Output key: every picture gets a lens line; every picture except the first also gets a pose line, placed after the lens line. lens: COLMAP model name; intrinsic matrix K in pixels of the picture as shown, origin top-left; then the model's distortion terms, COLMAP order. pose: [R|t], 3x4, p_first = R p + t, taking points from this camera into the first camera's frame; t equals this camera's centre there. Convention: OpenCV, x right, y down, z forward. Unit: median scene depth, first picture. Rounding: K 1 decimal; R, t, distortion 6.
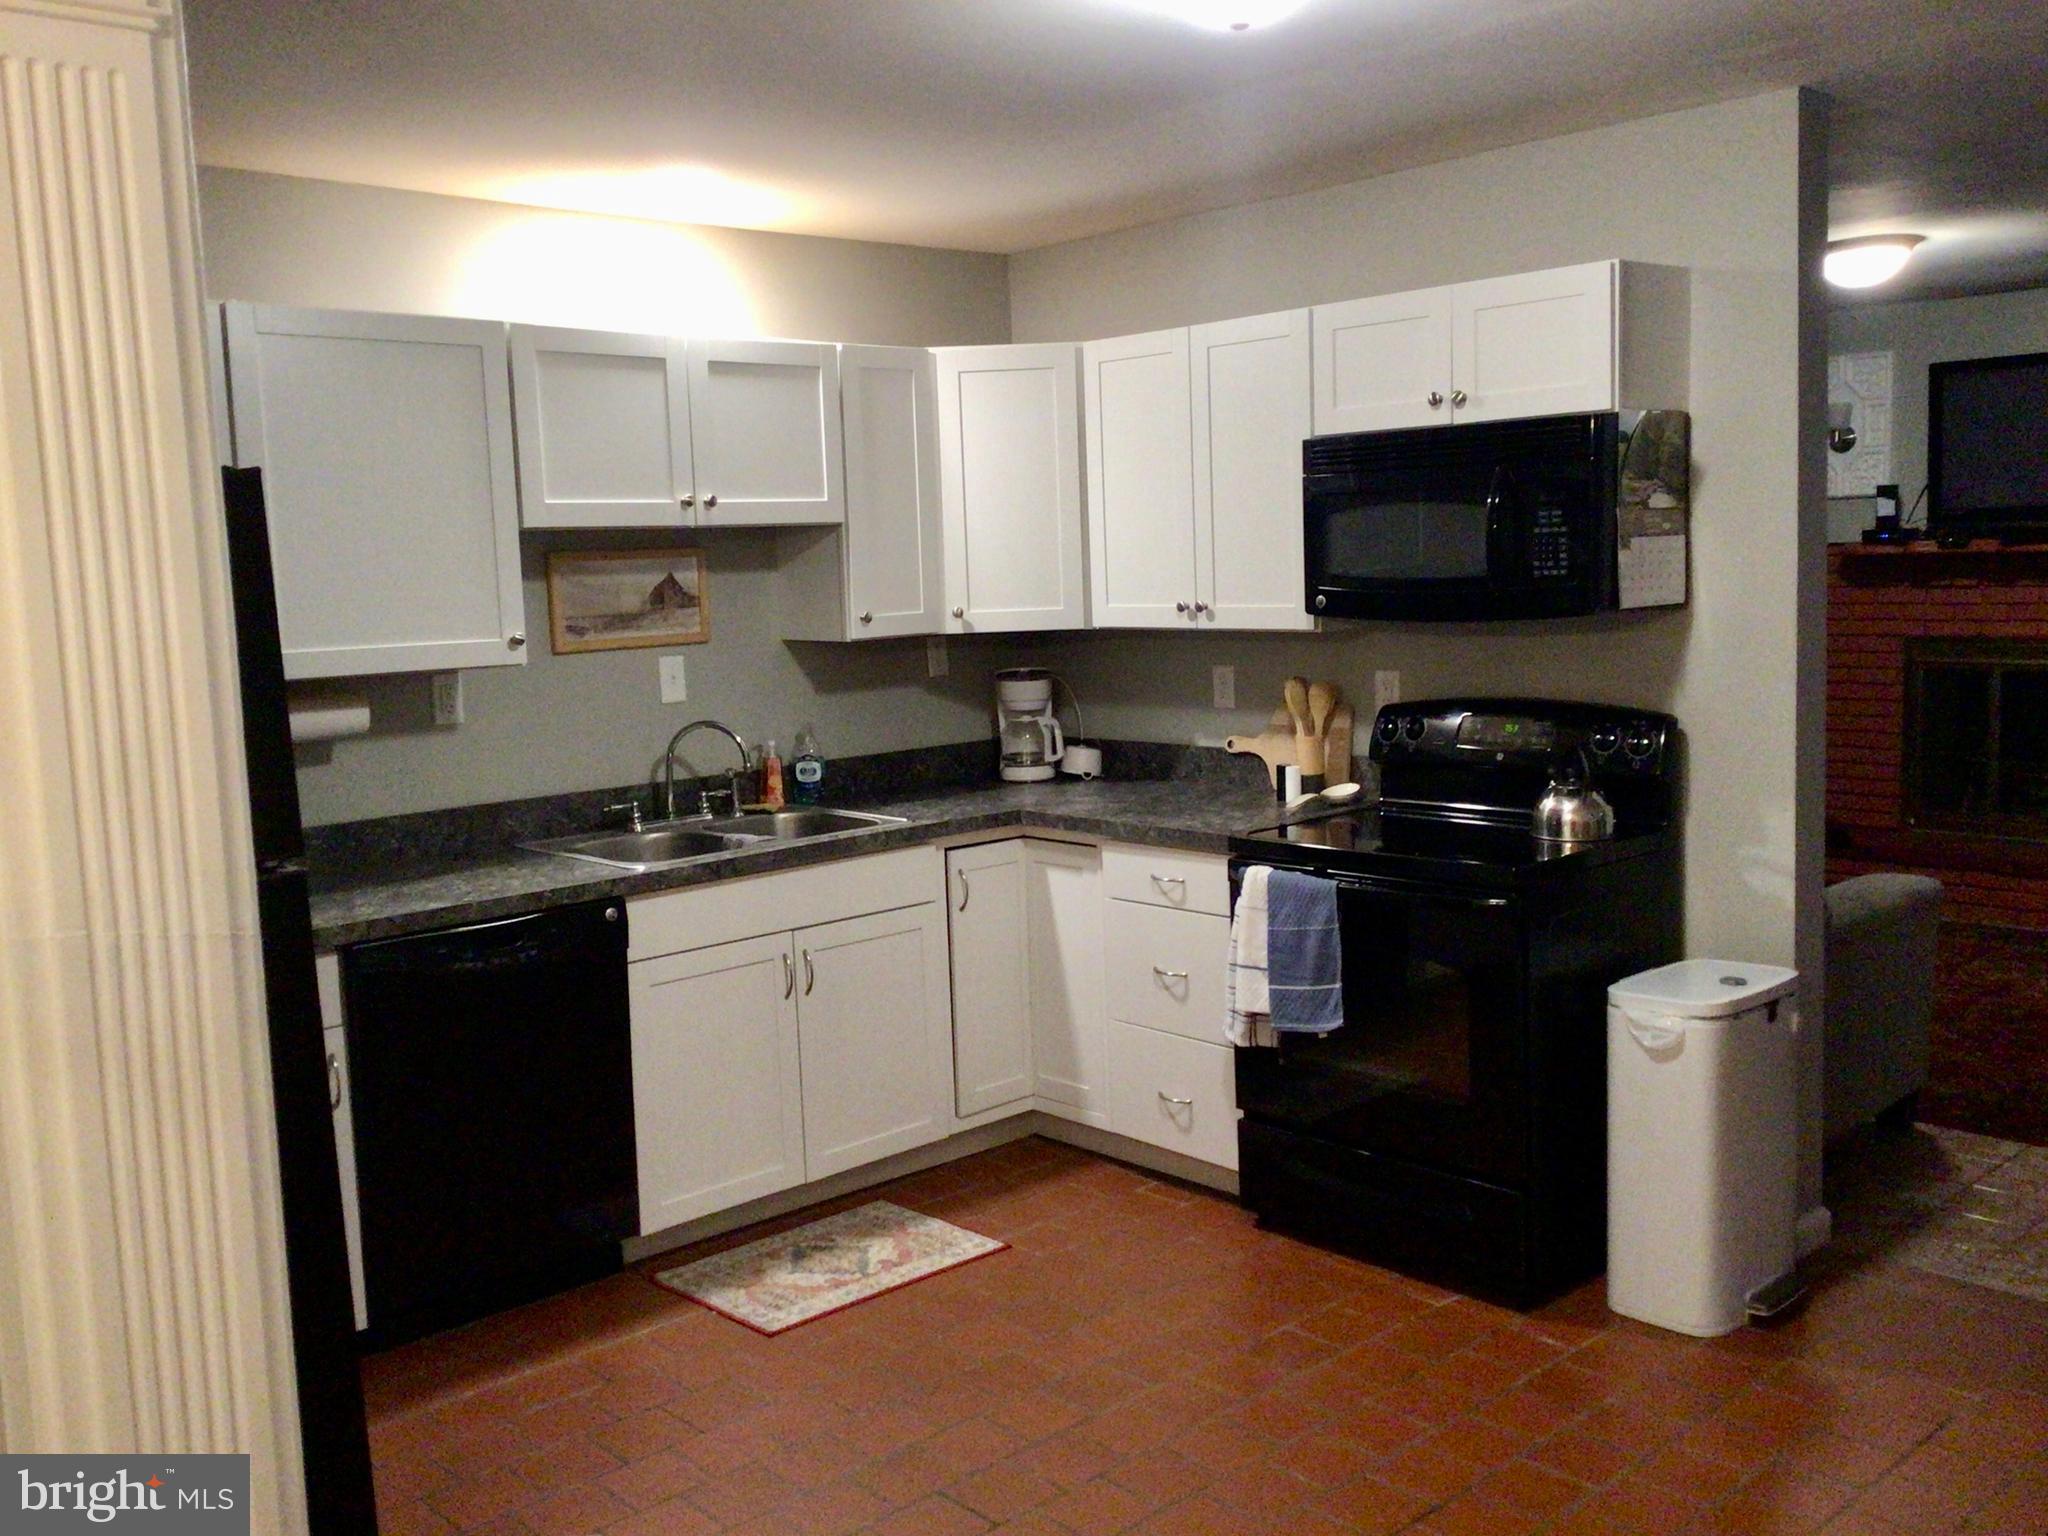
lens RADIAL K [[1832.9, 0, 1011.6], [0, 1832.9, 768.6], [0, 0, 1]] dist [0.112585, -0.199327]
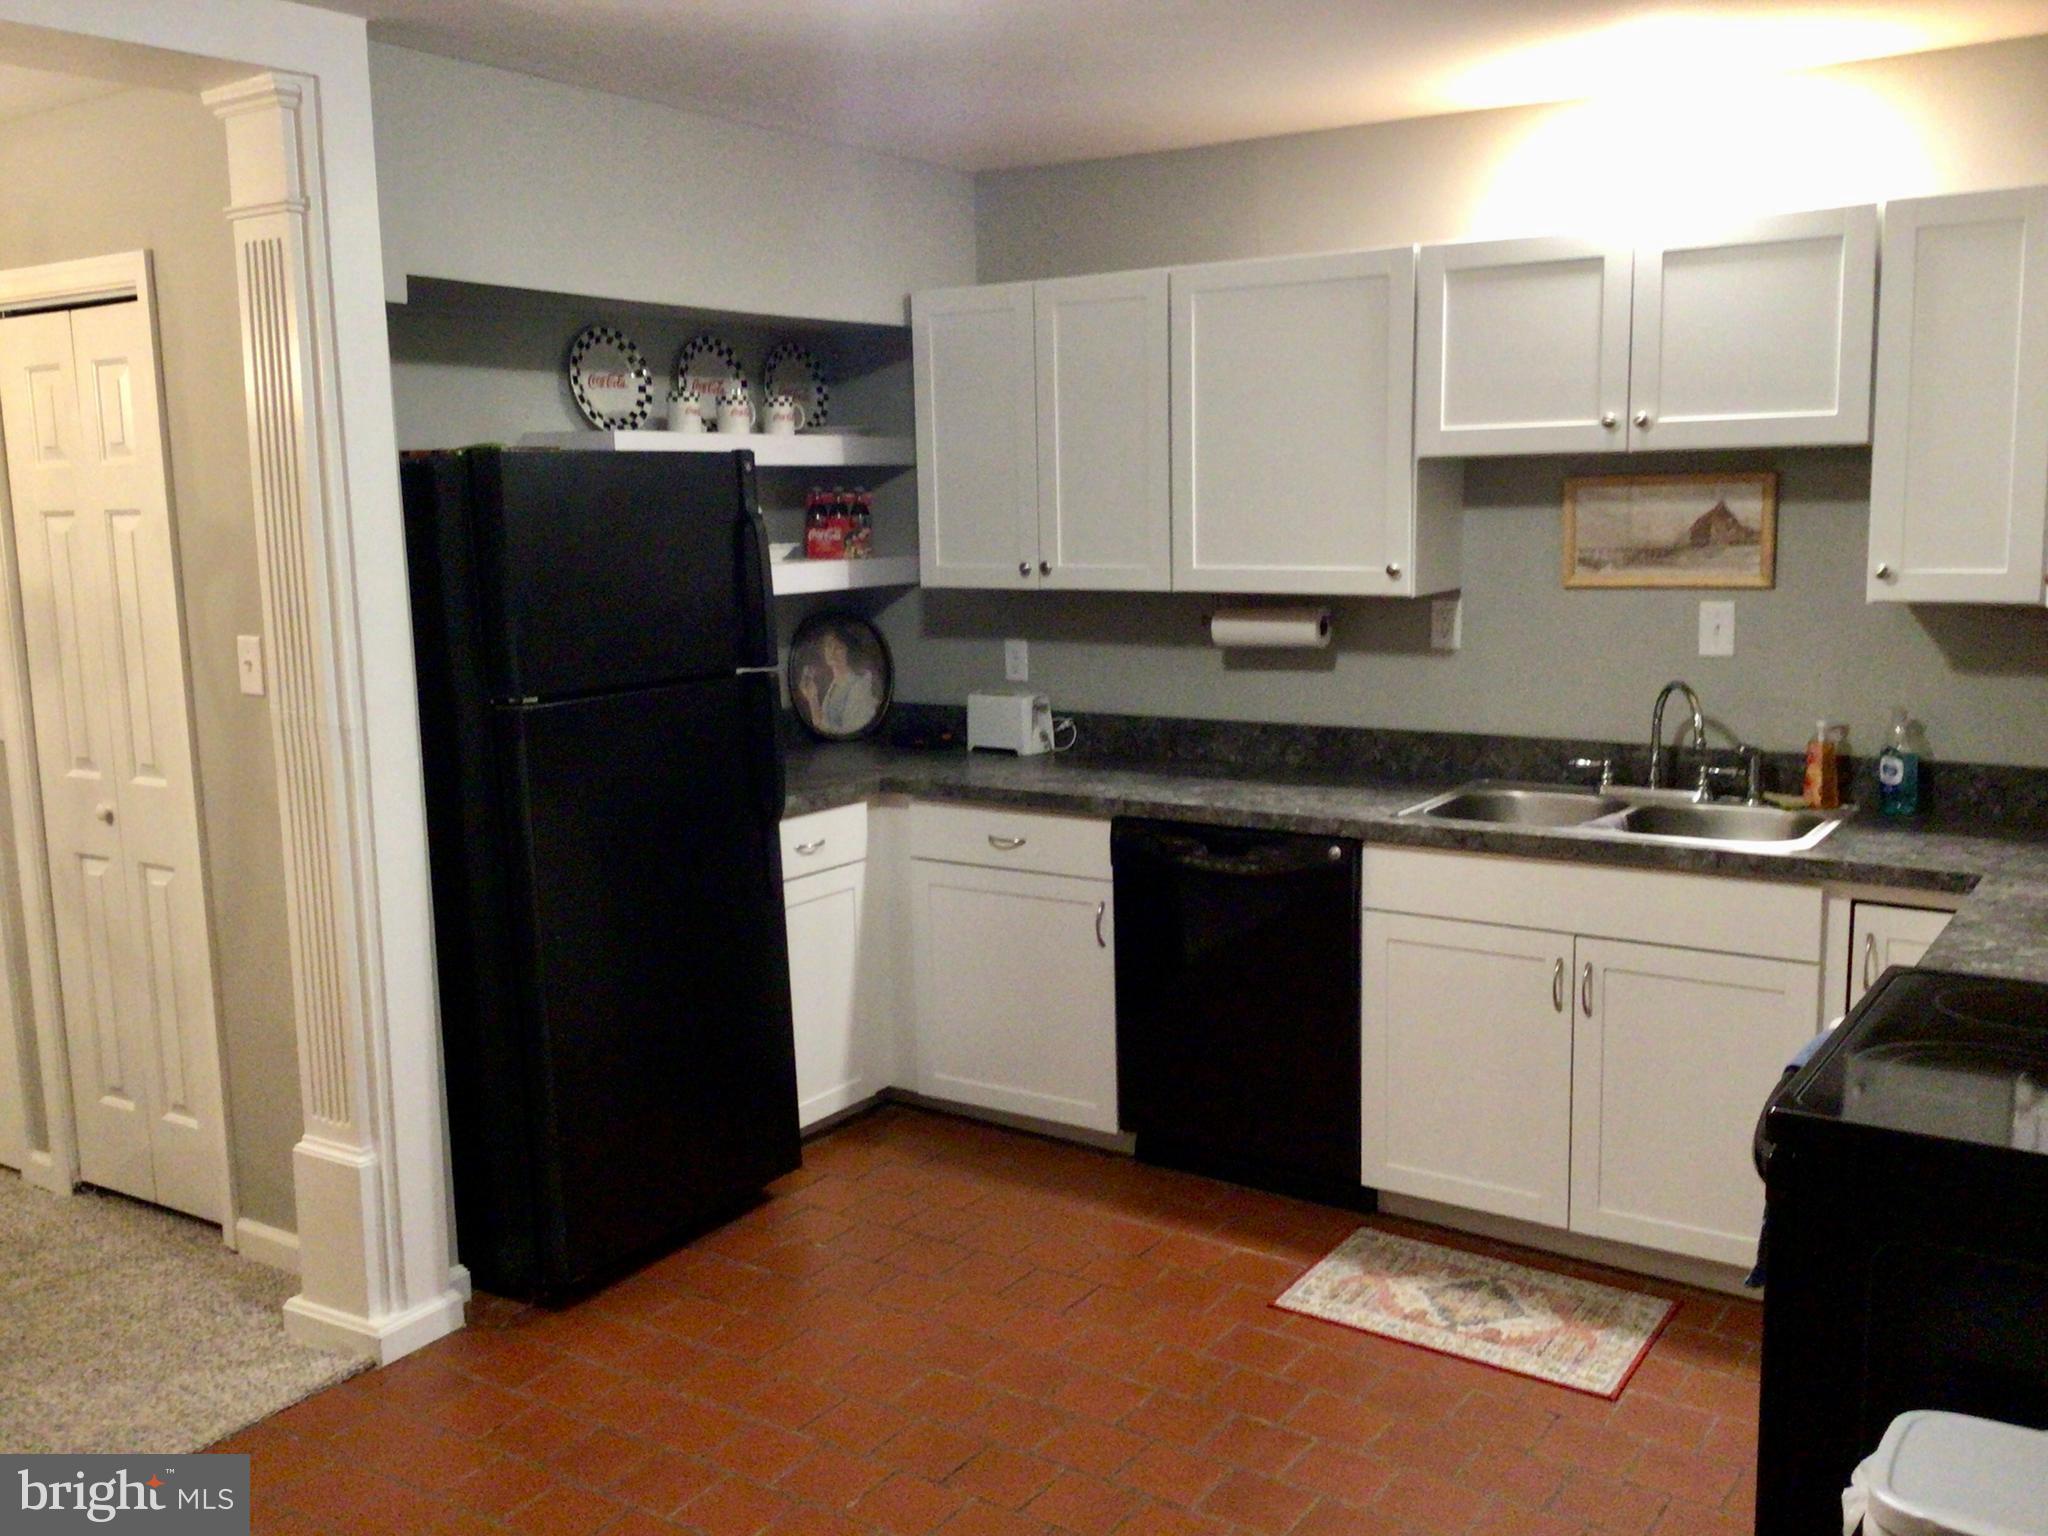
lens RADIAL K [[1832.9, 0, 1008.9], [0, 1832.9, 761.8], [0, 0, 1]] dist [0.112585, -0.199327]
pose [[0.228751, 0.174164, -0.957779, 0.623551], [-0.104987, 0.982541, 0.153593, -0.094092], [0.967807, 0.065419, 0.243042, 0.534438]]
